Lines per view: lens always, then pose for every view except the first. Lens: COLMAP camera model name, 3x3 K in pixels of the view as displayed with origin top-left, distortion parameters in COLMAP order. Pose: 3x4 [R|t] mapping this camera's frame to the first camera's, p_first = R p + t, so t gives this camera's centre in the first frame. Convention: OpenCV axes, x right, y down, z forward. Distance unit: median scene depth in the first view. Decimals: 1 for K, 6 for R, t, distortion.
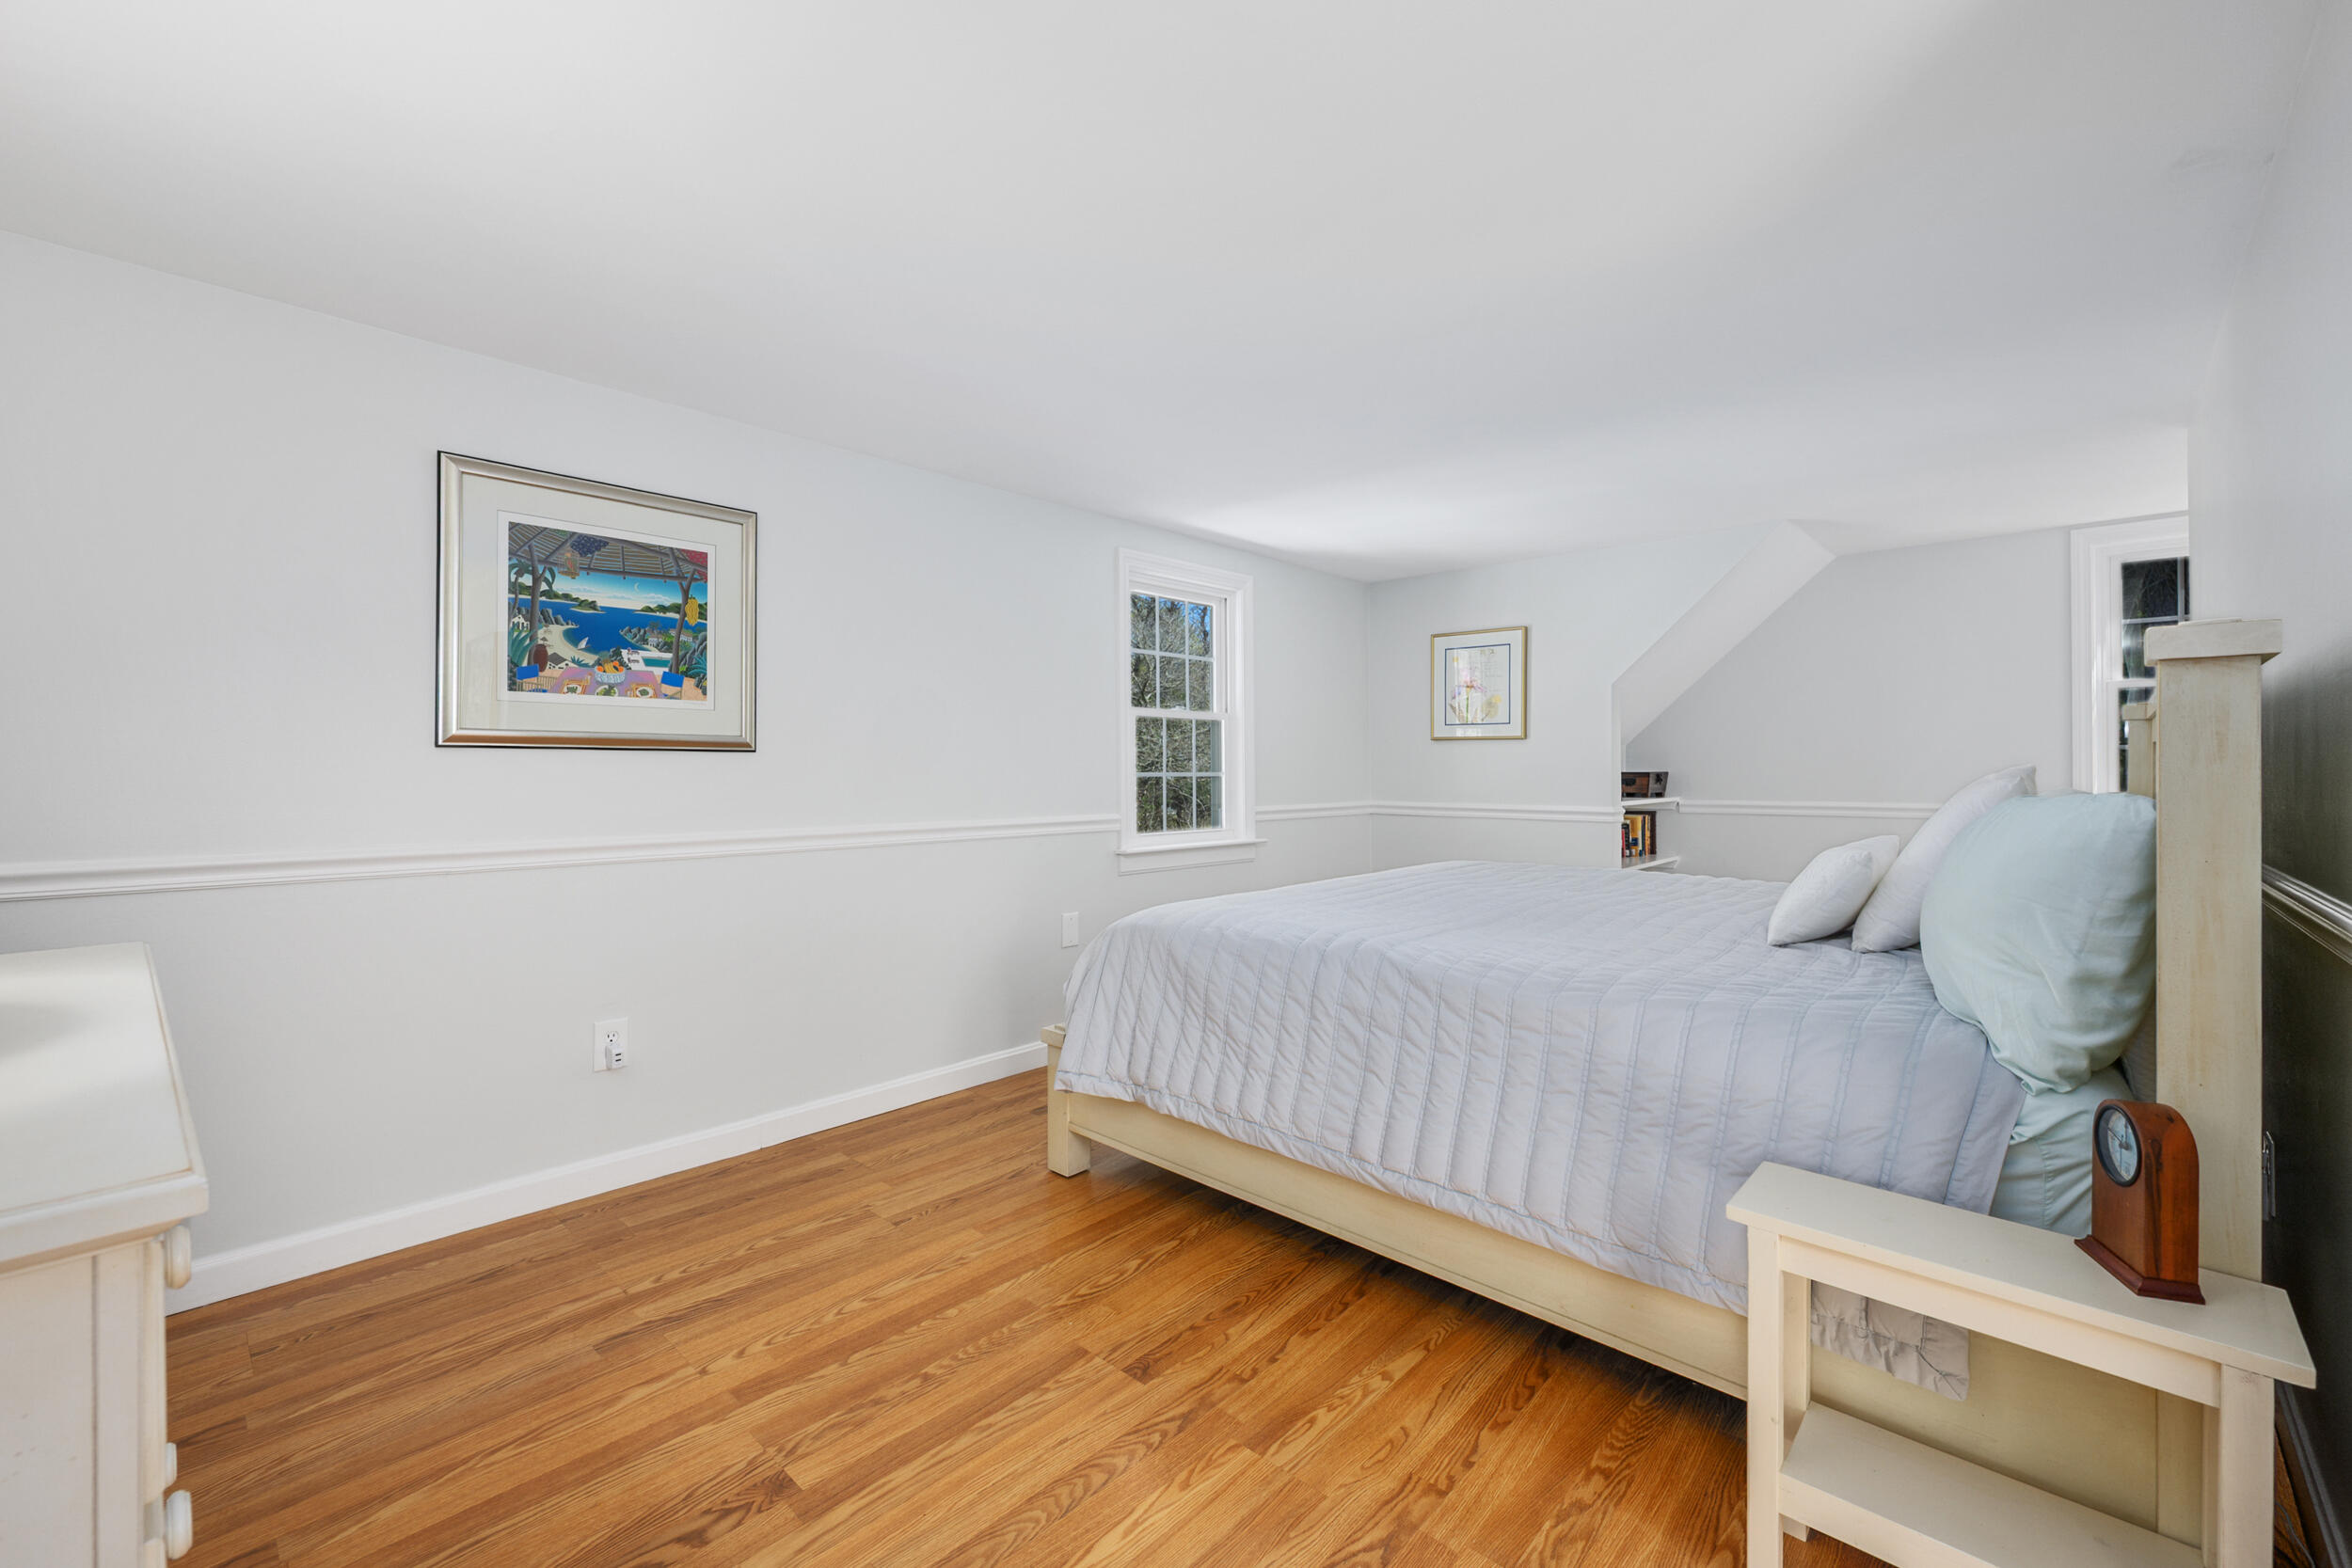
lens RADIAL K [[980.0, 0, 1181.7], [0, 980.0, 775.9], [0, 0, 1]] dist [-0.010619, -0.000042]
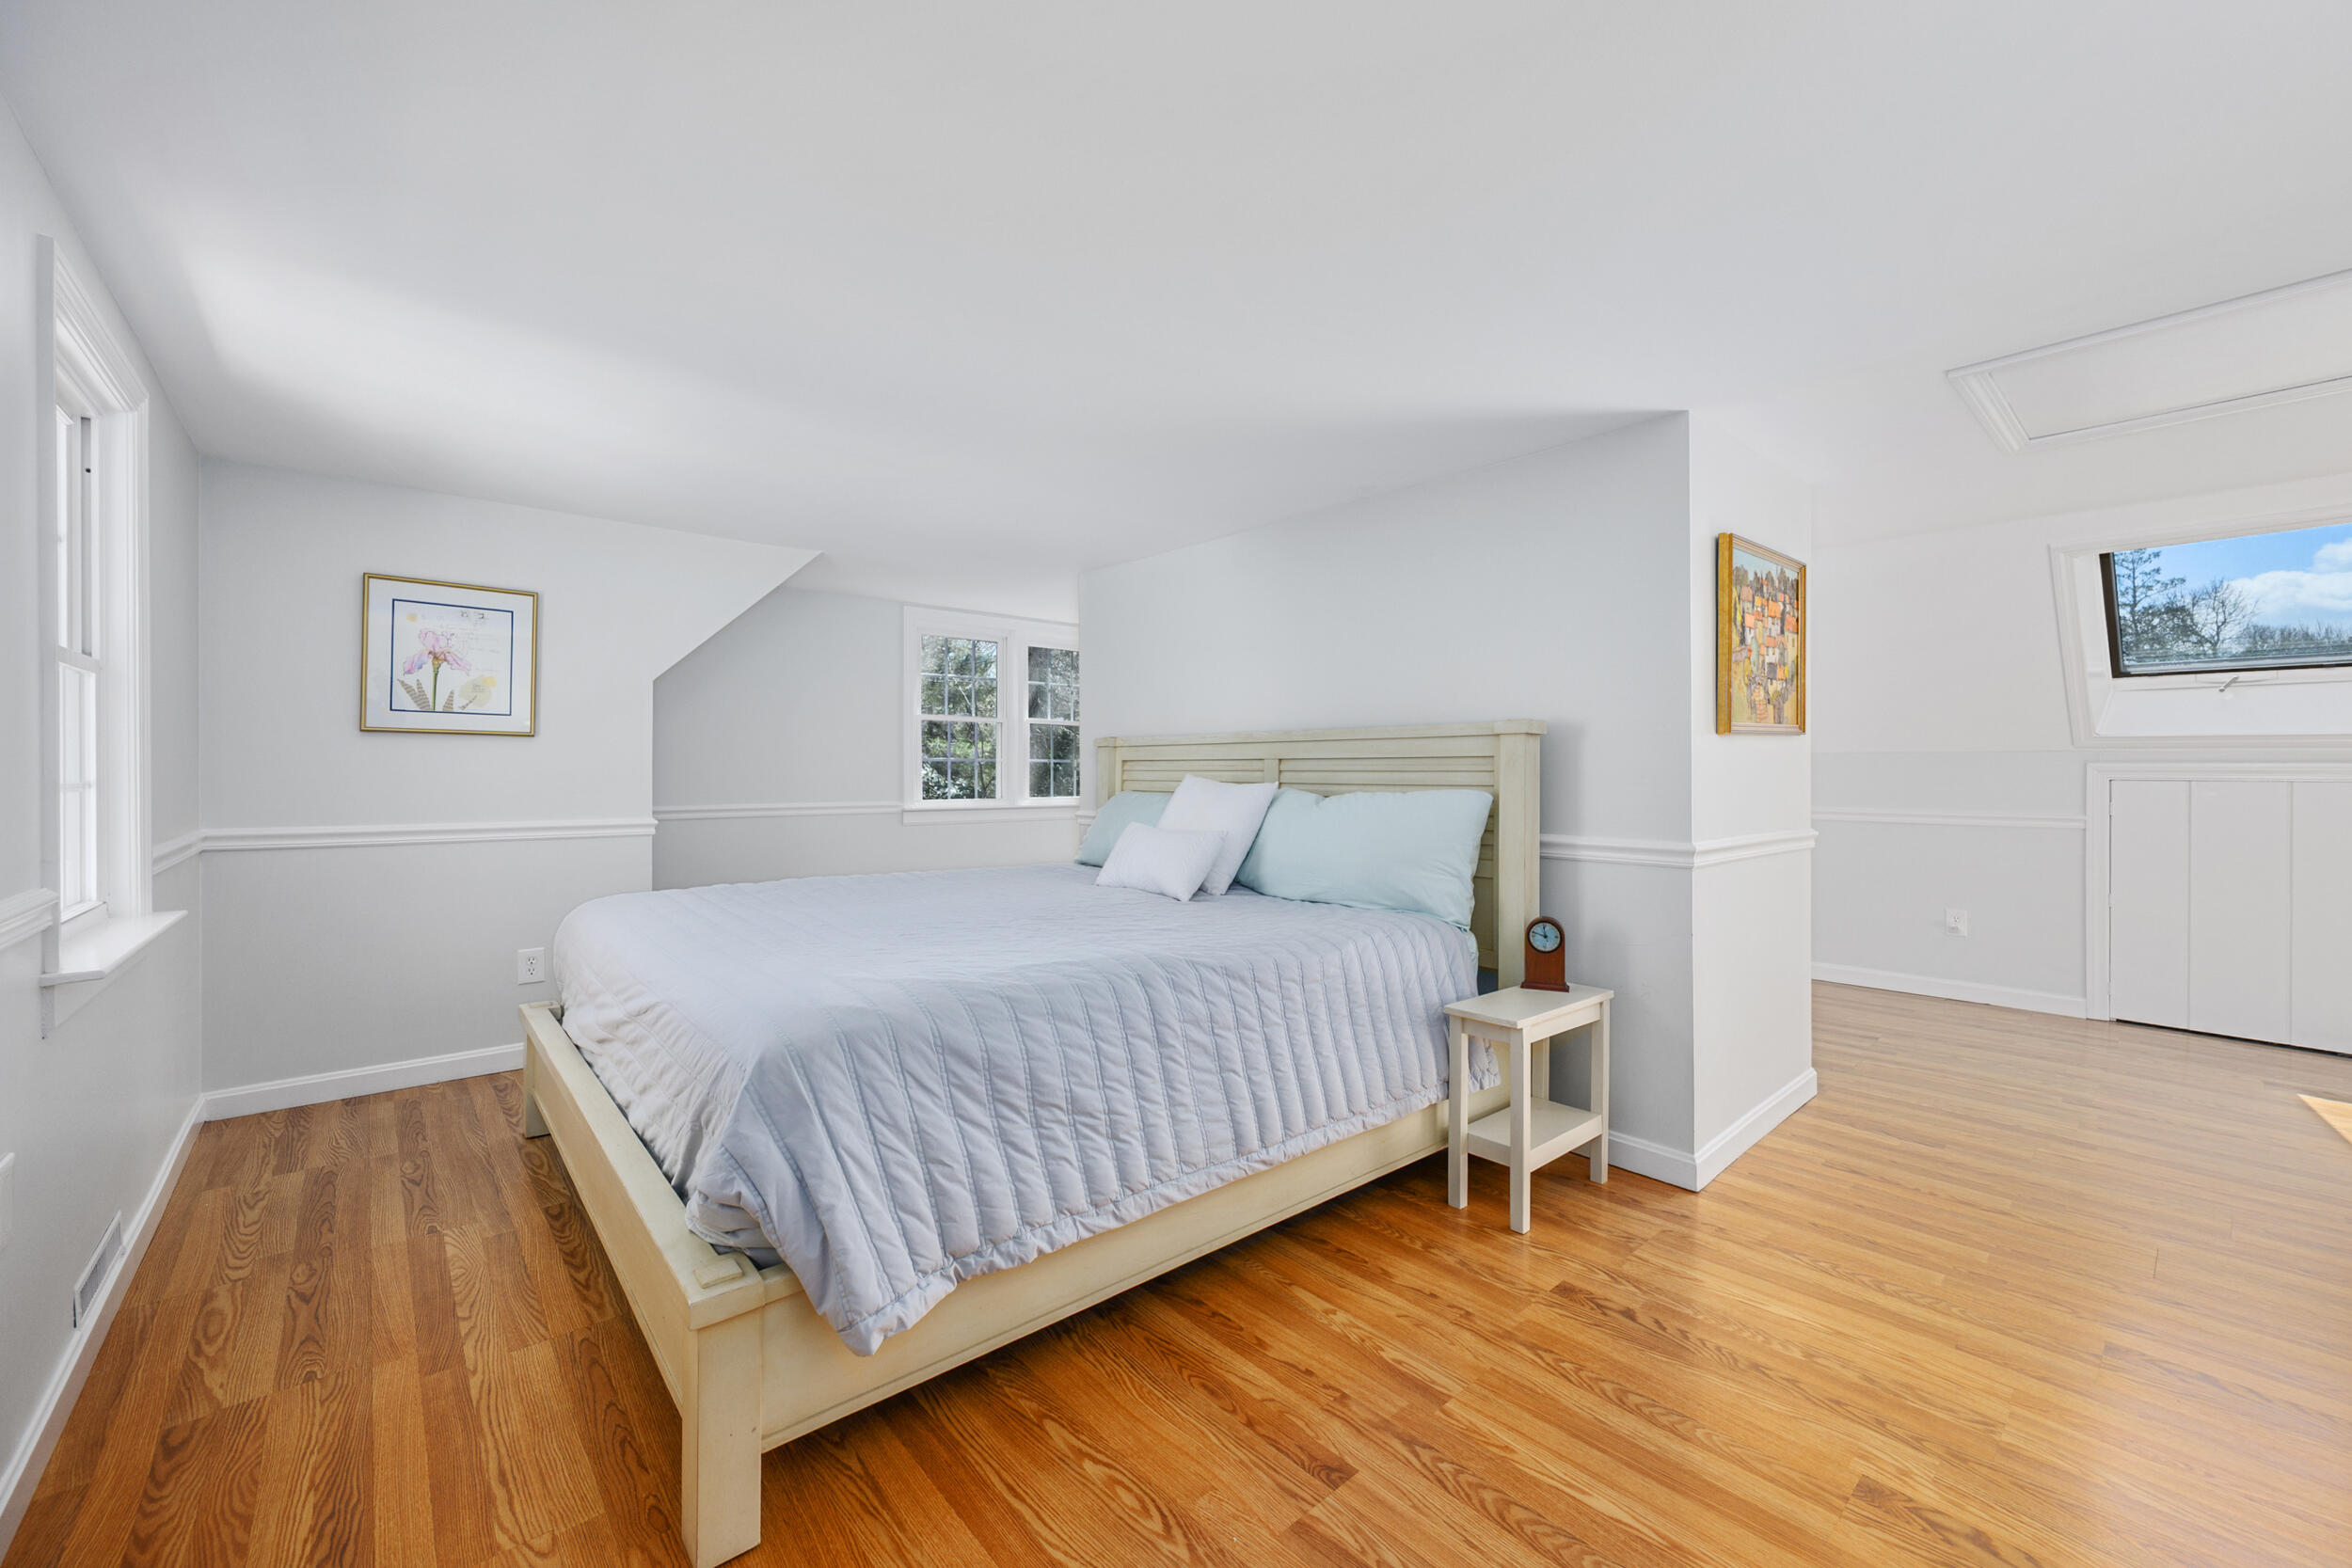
lens RADIAL K [[932.7, 0, 1185.5], [0, 932.7, 771.0], [0, 0, 1]] dist [-0.004367, -0.000126]
pose [[0.092069, 0.002438, 0.995750, -0.794679], [0.004181, 0.999987, -0.002835, -0.012624], [-0.995744, 0.004424, 0.092058, 0.949903]]
